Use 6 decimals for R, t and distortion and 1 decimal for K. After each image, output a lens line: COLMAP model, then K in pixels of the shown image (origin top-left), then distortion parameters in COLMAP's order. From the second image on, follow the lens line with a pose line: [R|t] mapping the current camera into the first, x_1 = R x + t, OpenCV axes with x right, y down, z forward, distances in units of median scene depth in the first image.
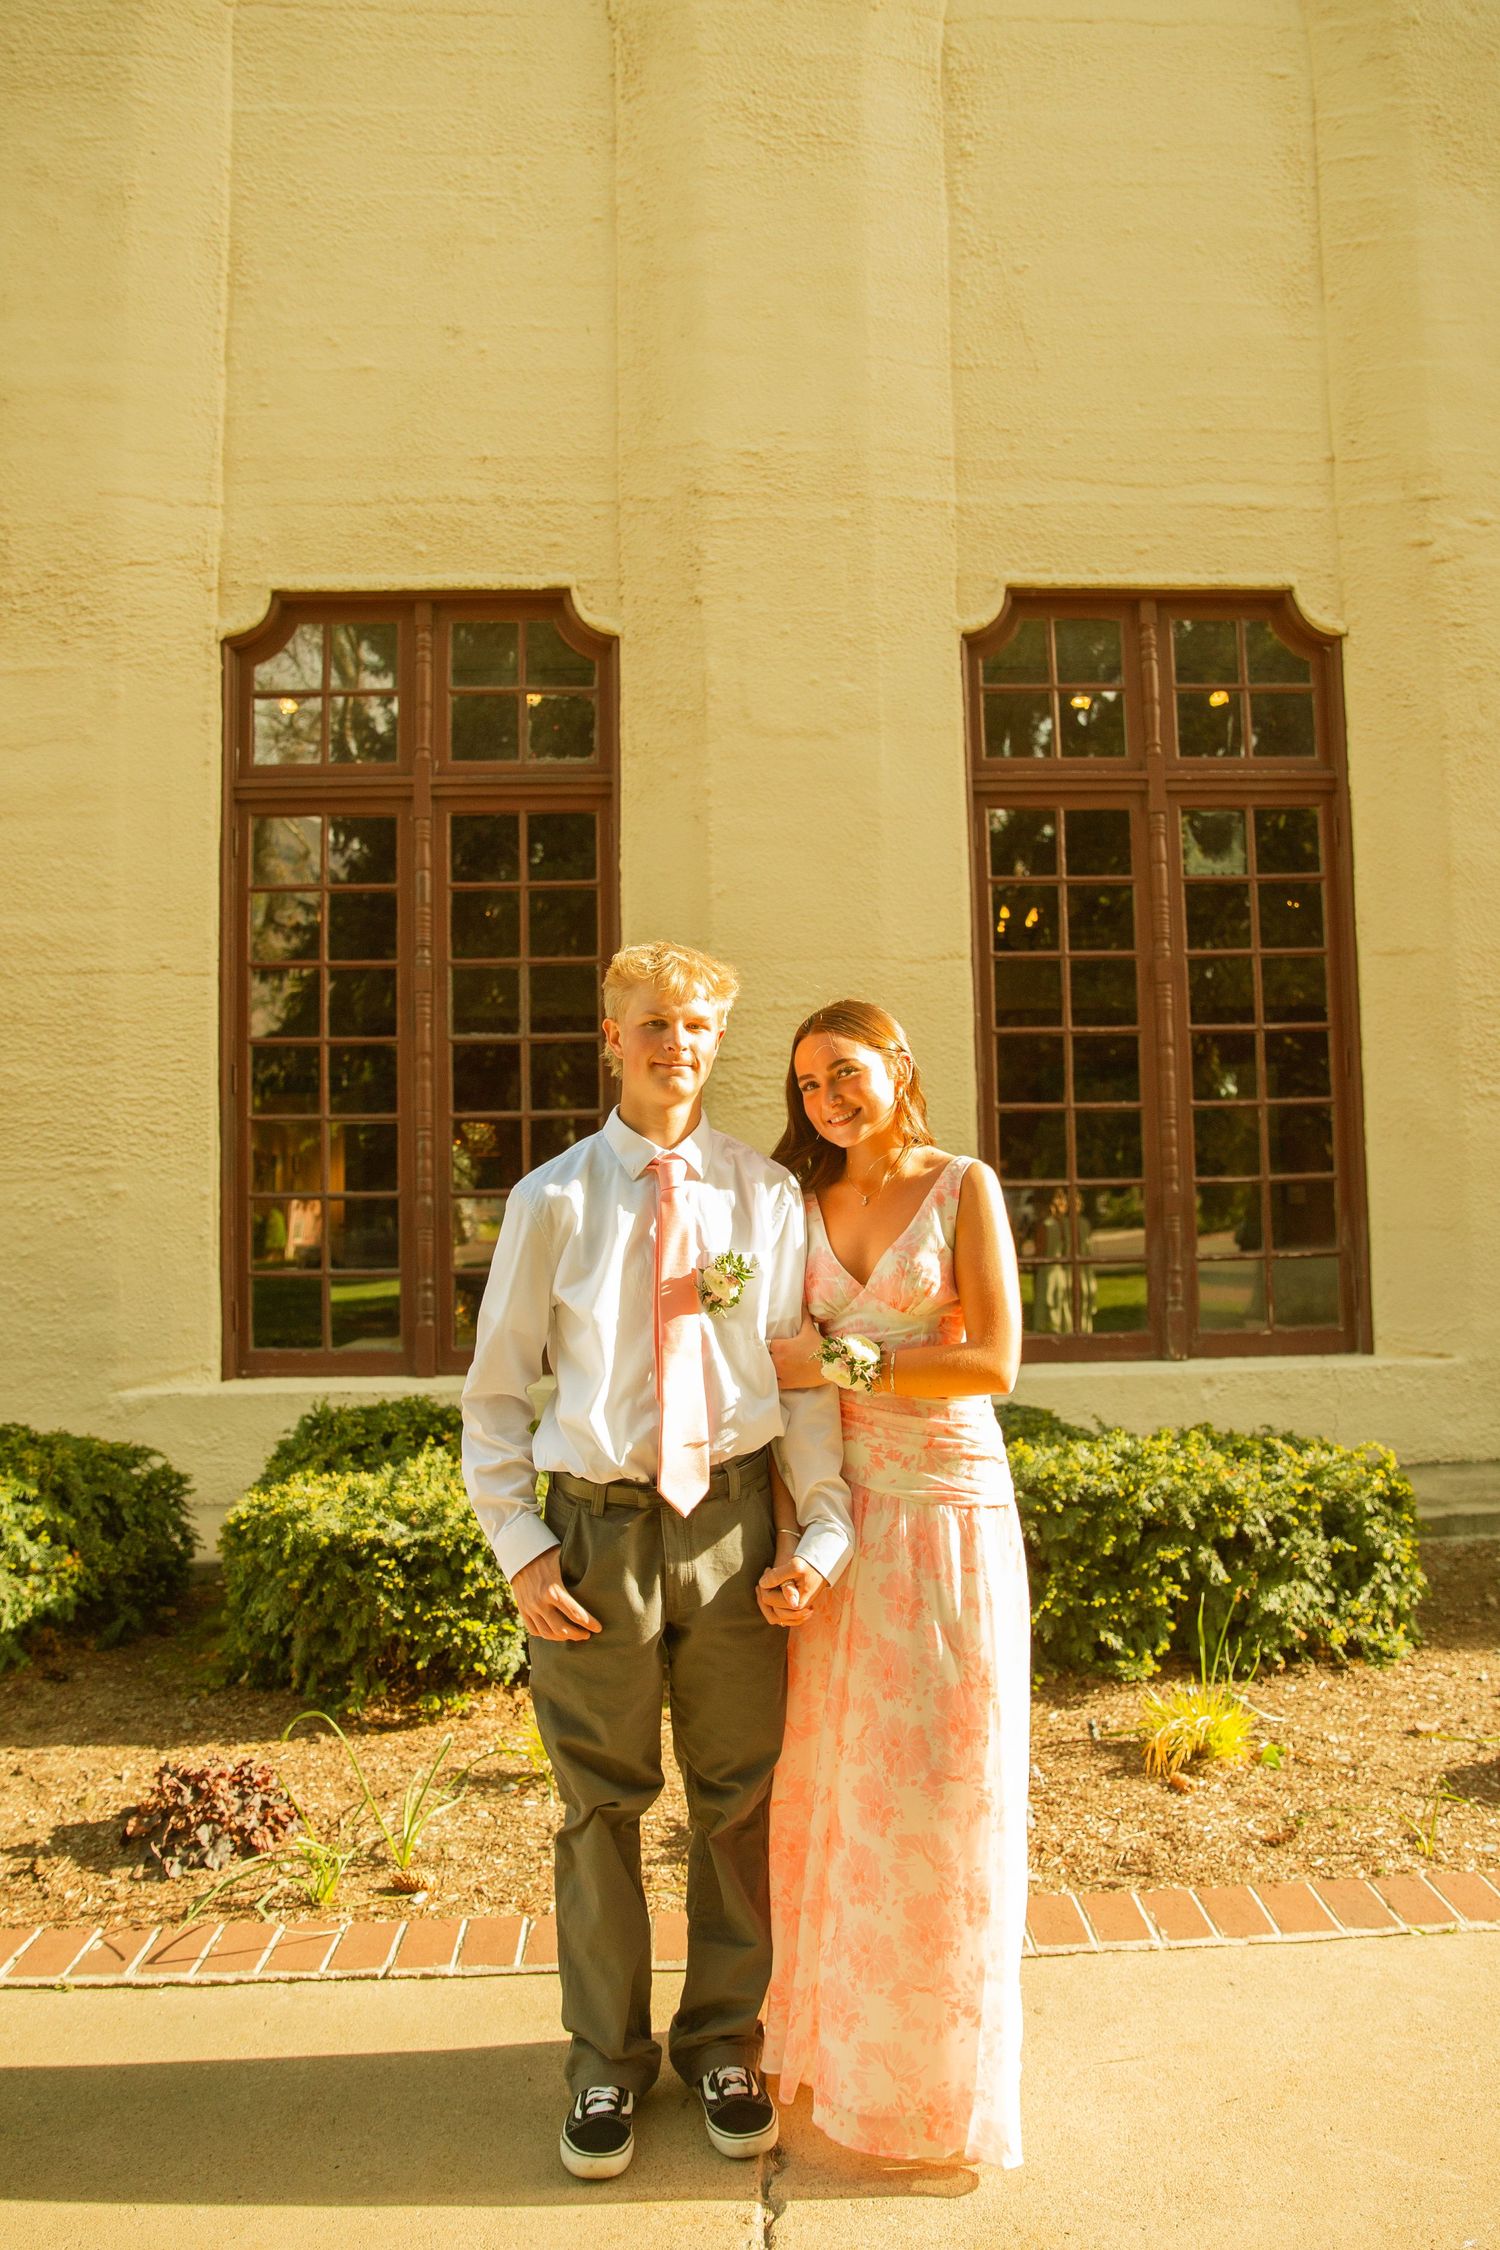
lens RADIAL K [[1793.1, 0, 791.2], [0, 1793.1, 1097.8], [0, 0, 1]] dist [-0.103683, 0.082570]
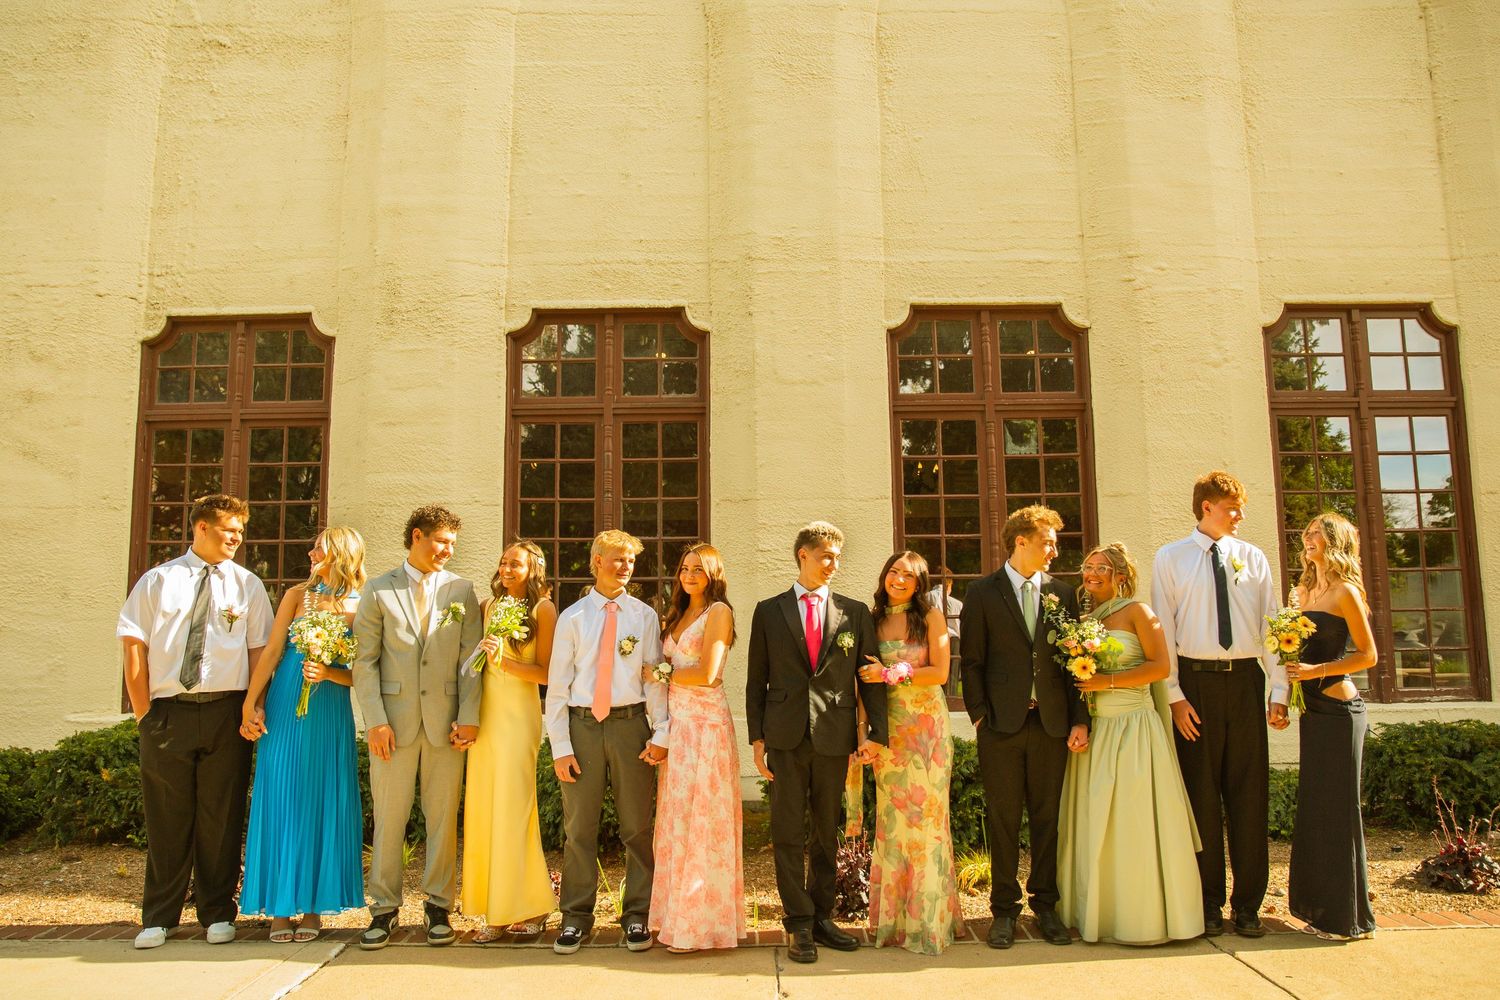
lens RADIAL K [[1111.9, 0, 746.8], [0, 1111.9, 508.4], [0, 0, 1]] dist [-0.100223, 0.074066]
pose [[0.998527, 0.003252, -0.054153, 0.009932], [-0.006188, 0.998514, -0.054144, -0.001467], [0.053896, 0.054400, 0.997064, -0.192932]]
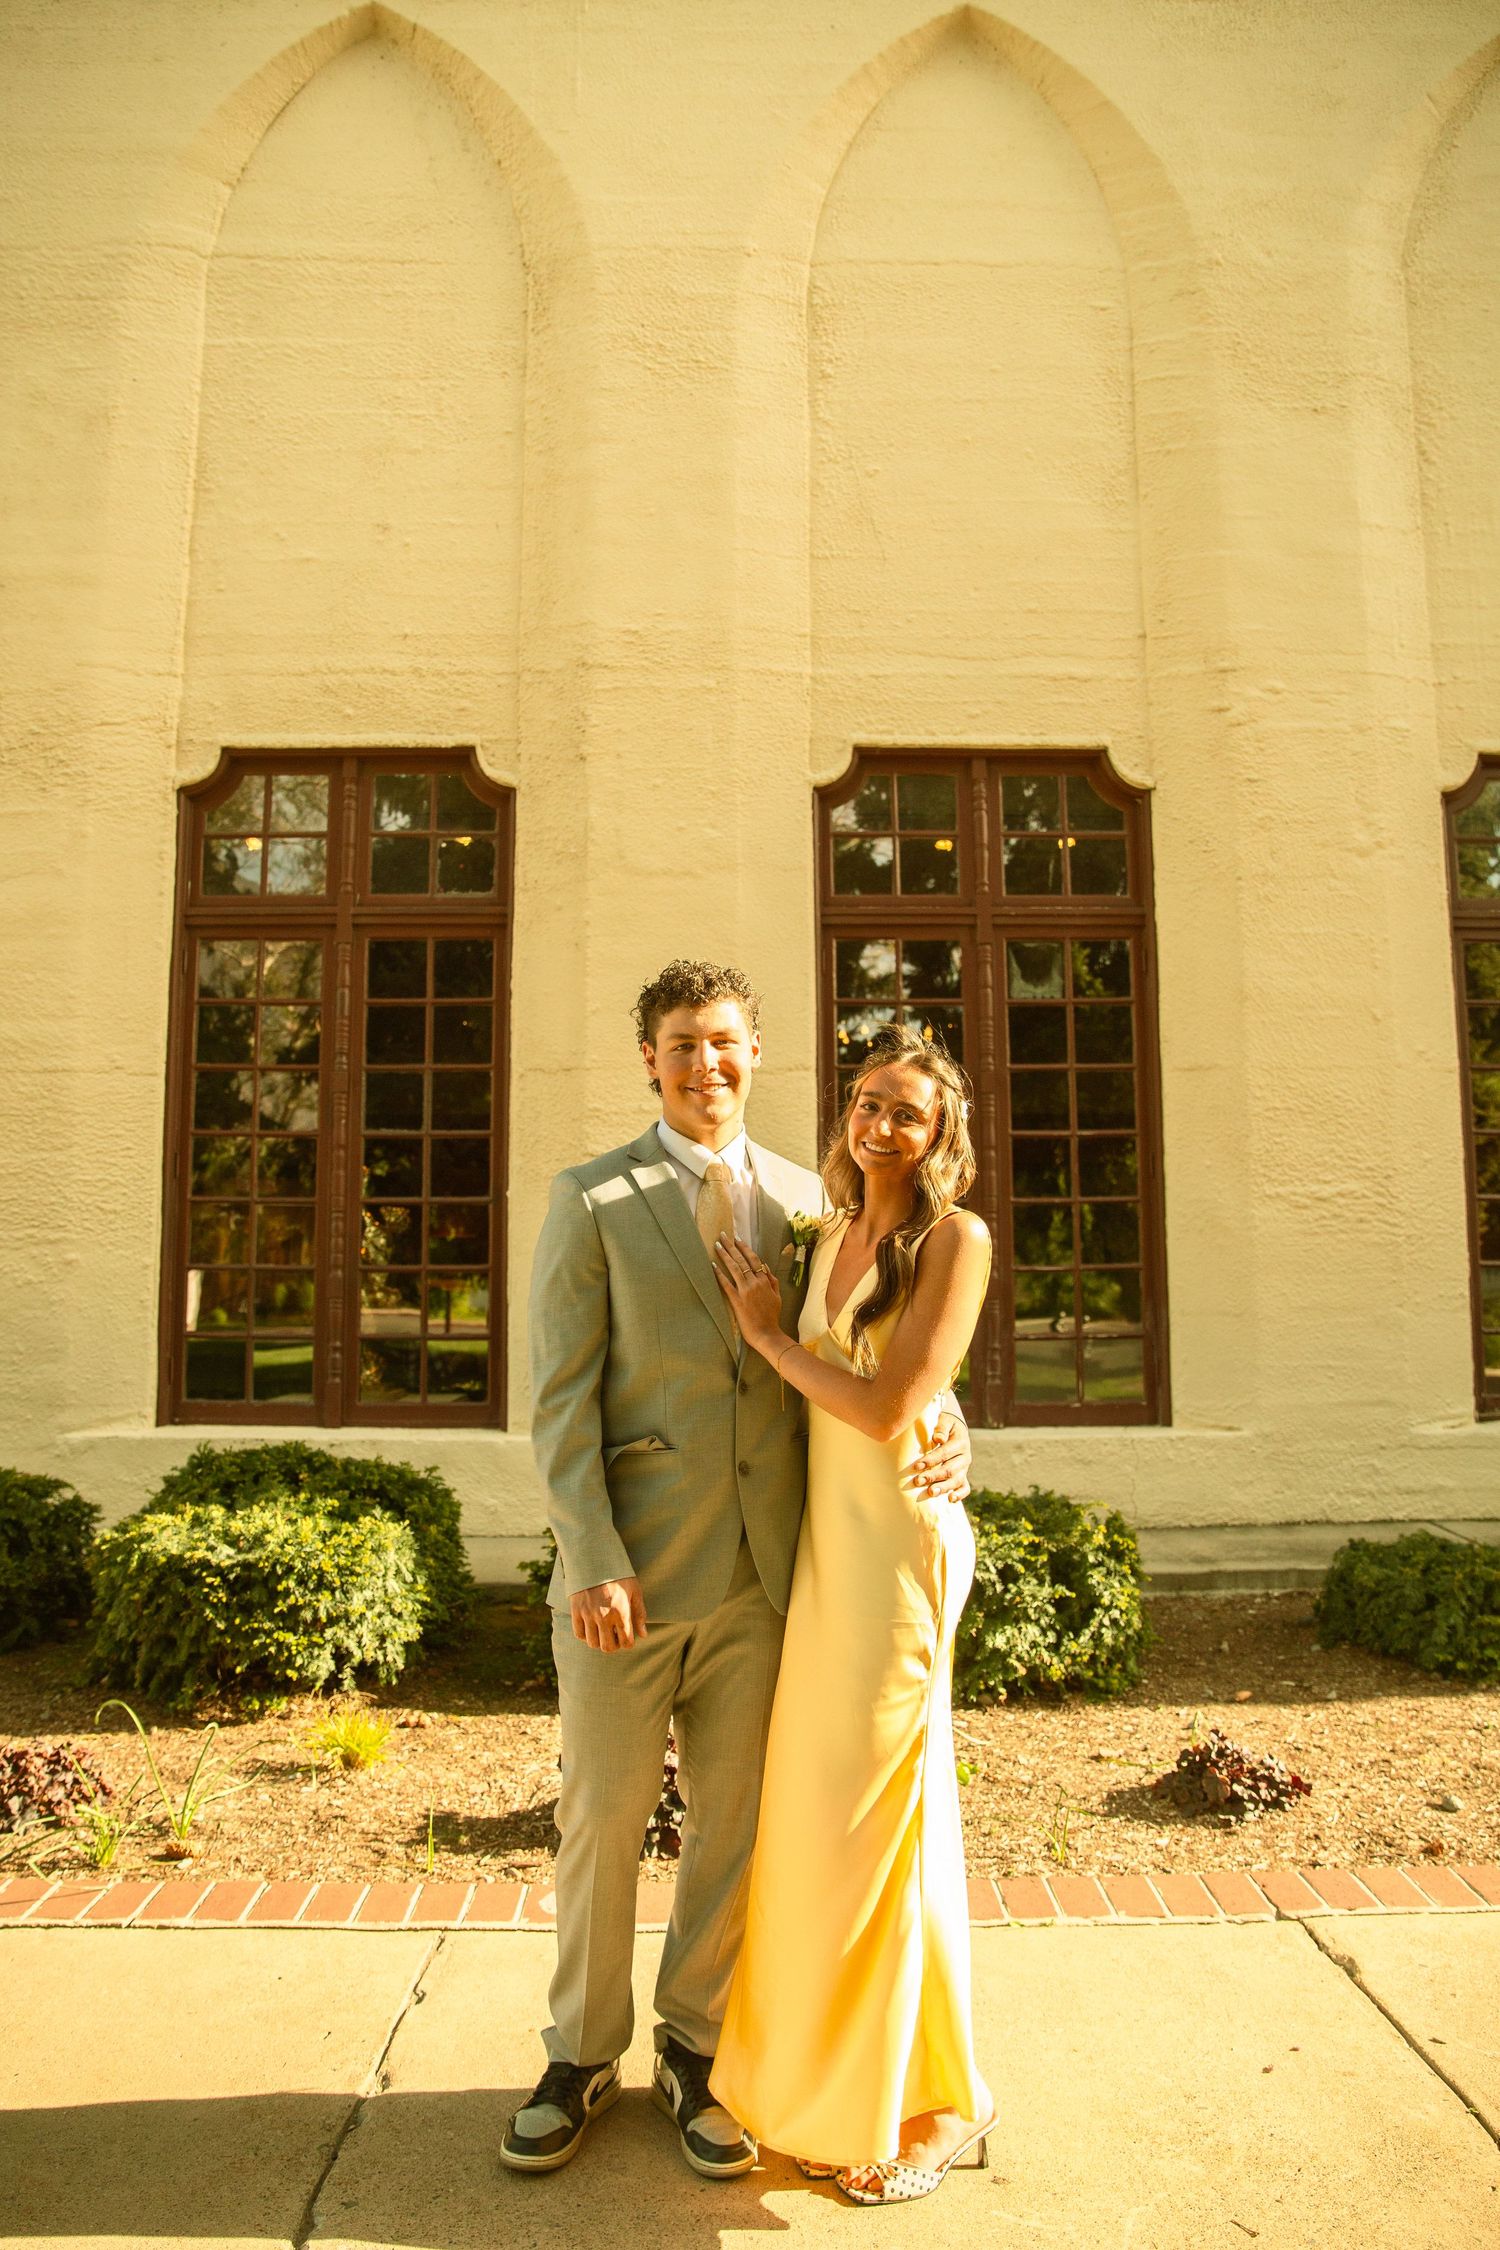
lens RADIAL K [[1616.3, 0, 741.5], [0, 1616.3, 1114.7], [0, 0, 1]] dist [-0.103832, 0.081460]
pose [[0.999197, 0.013819, -0.037599, 0.091762], [-0.015600, 0.998749, -0.047504, 0.000303], [0.036896, 0.048052, 0.998163, -0.027361]]
